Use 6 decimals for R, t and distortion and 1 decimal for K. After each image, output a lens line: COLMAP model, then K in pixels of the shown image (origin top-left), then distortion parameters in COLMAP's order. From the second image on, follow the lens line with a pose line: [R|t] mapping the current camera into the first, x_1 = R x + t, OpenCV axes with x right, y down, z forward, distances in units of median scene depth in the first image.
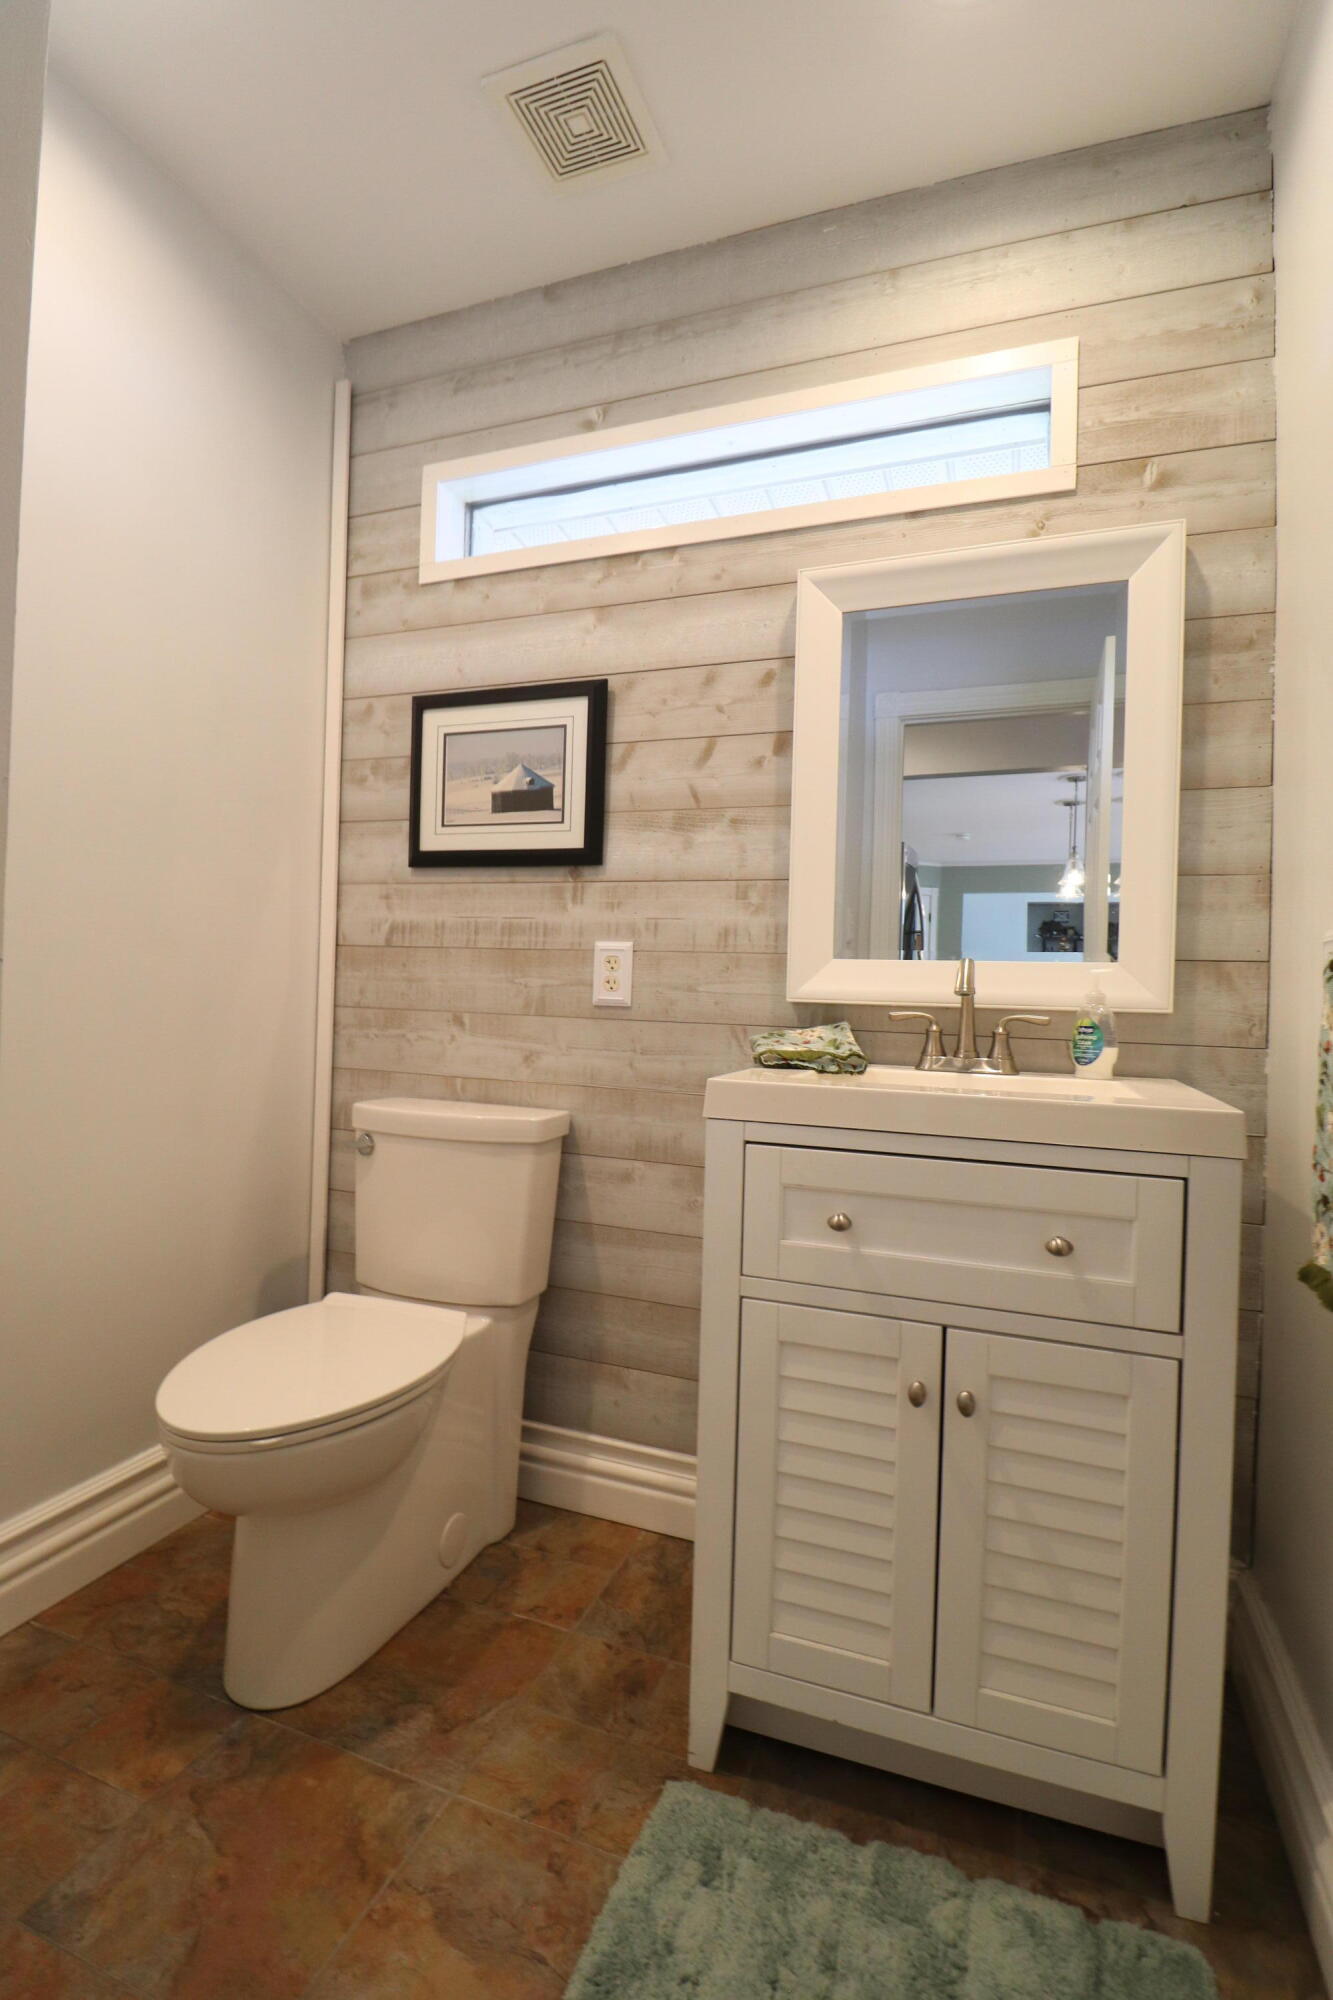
lens RADIAL K [[924.4, 0, 671.6], [0, 924.4, 998.4], [0, 0, 1]] dist [-0.006727, -0.009871]
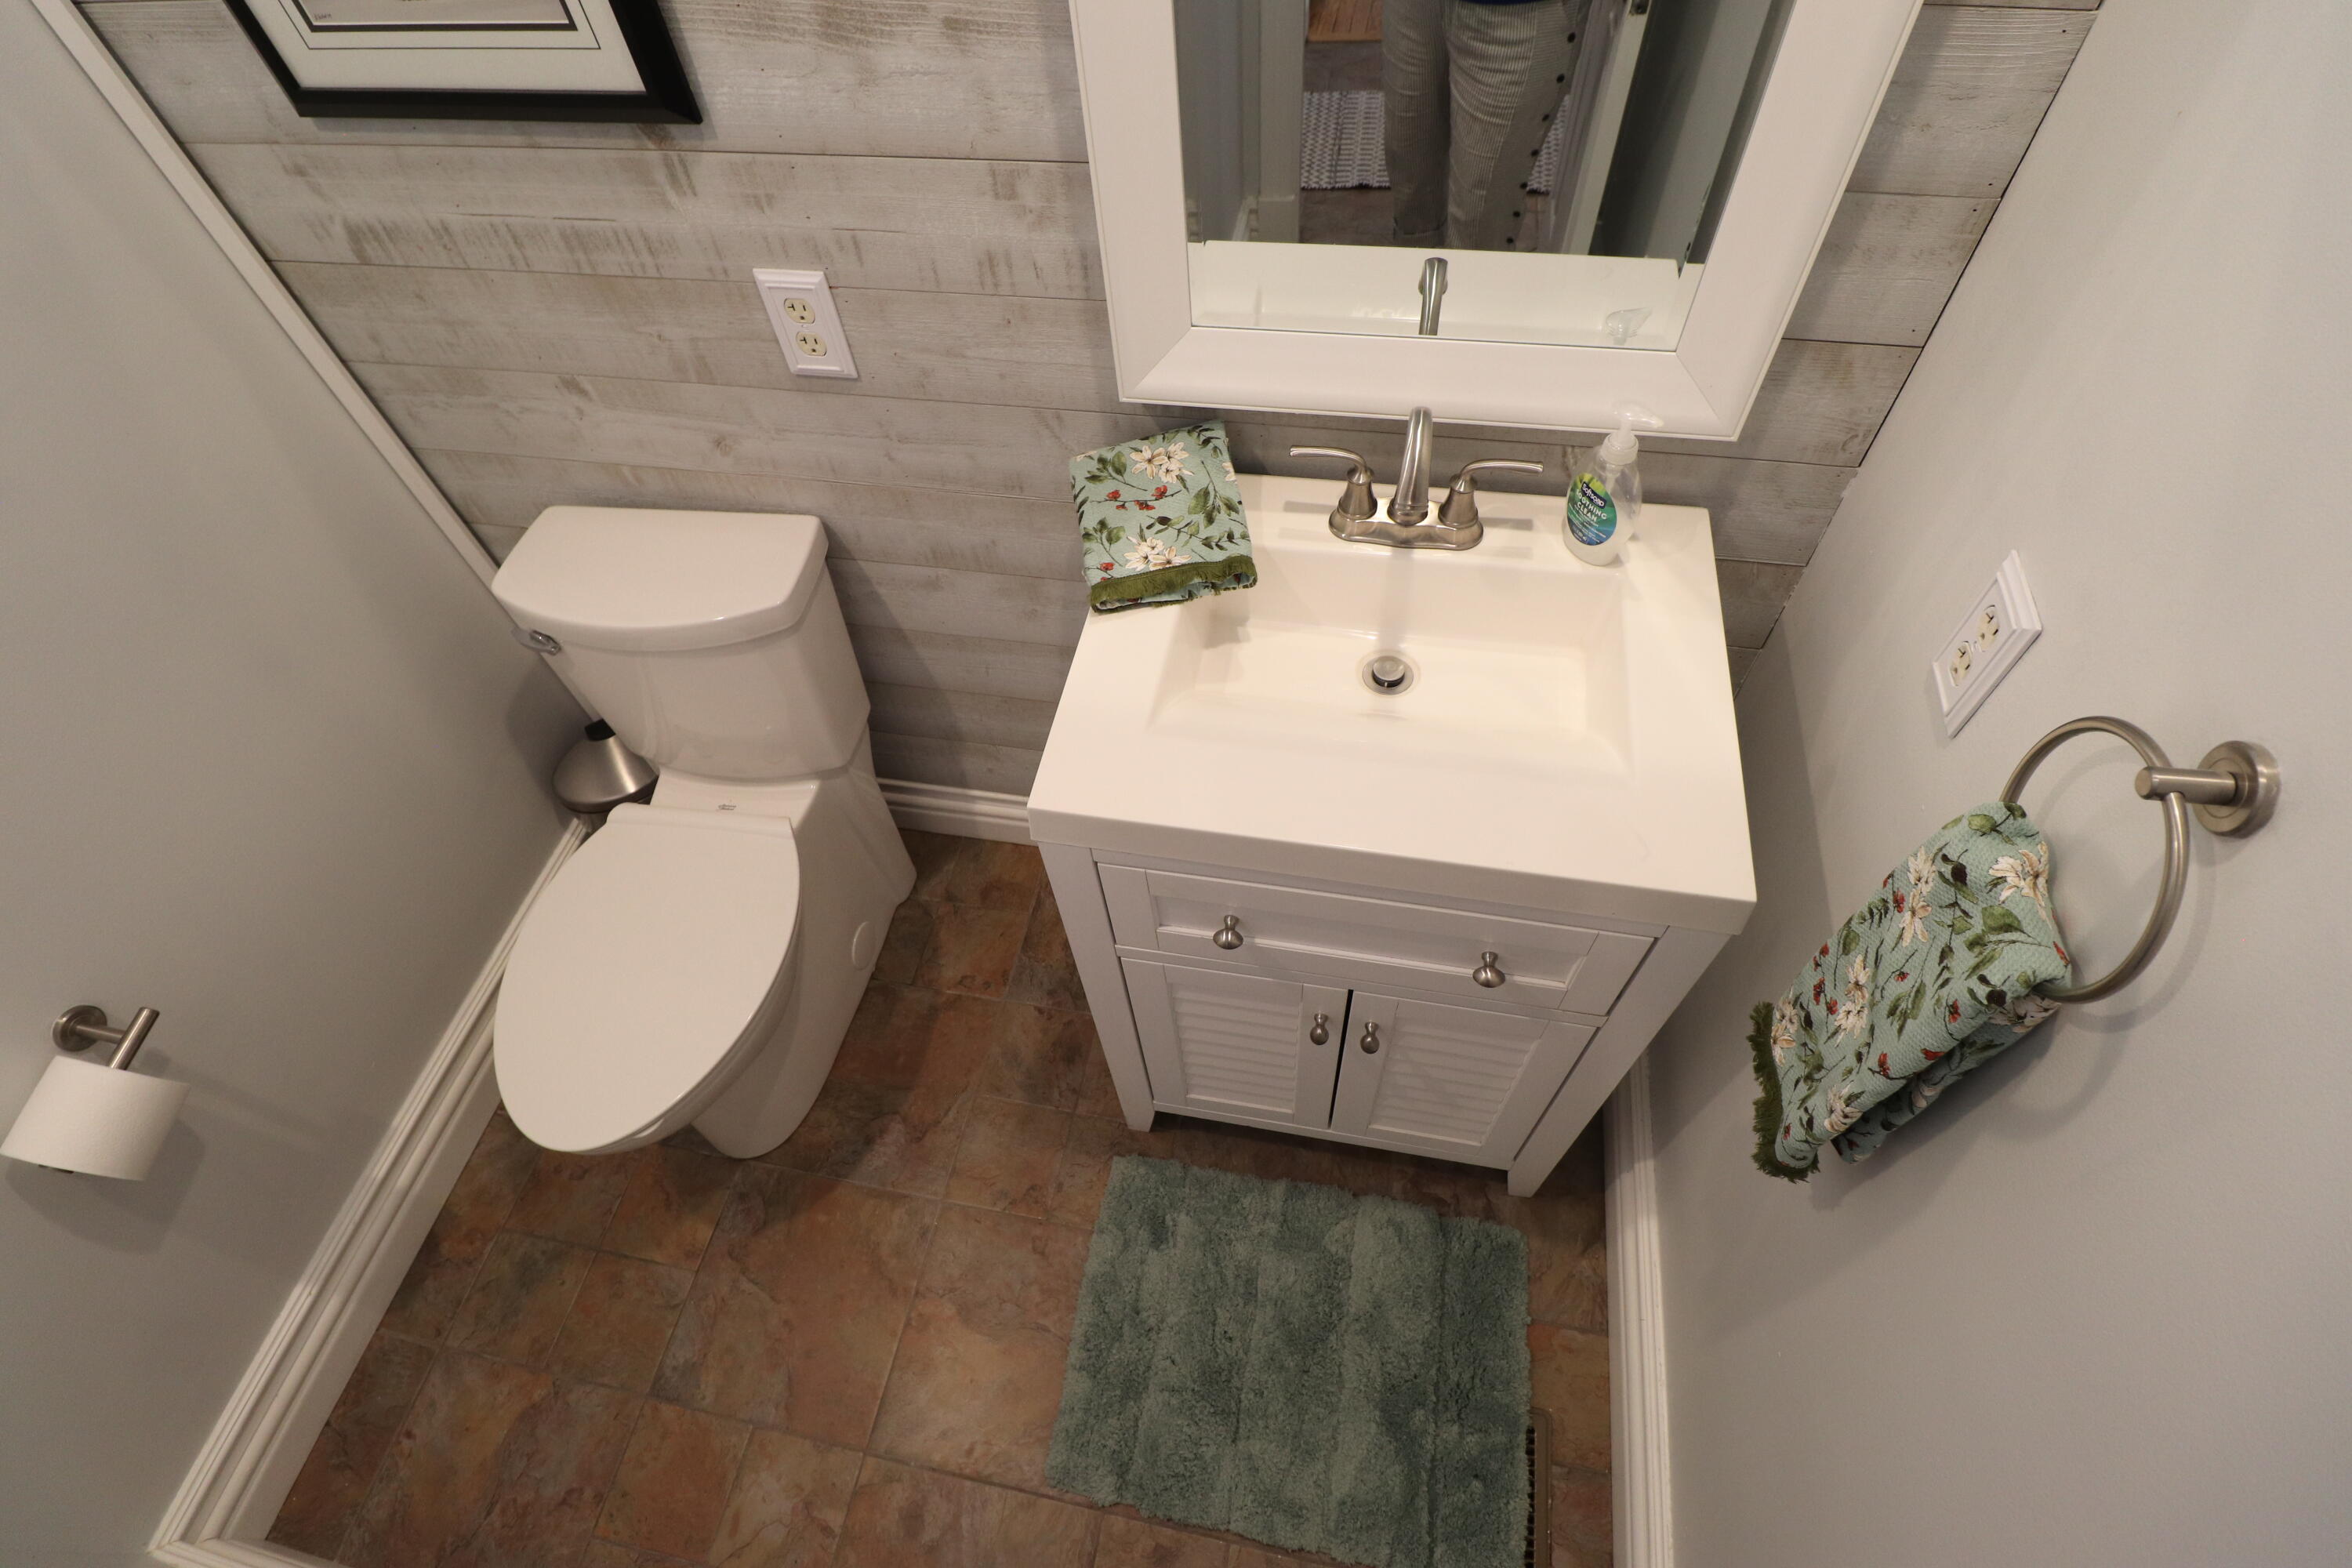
lens RADIAL K [[1087.1, 0, 1176.0], [0, 1087.1, 789.2], [0, 0, 1]] dist [-0.006727, -0.009871]
pose [[0.982272, -0.186552, 0.018462, 0.105101], [0.093006, 0.570474, 0.816033, -0.437831], [-0.162765, -0.799849, 0.577710, 0.411541]]
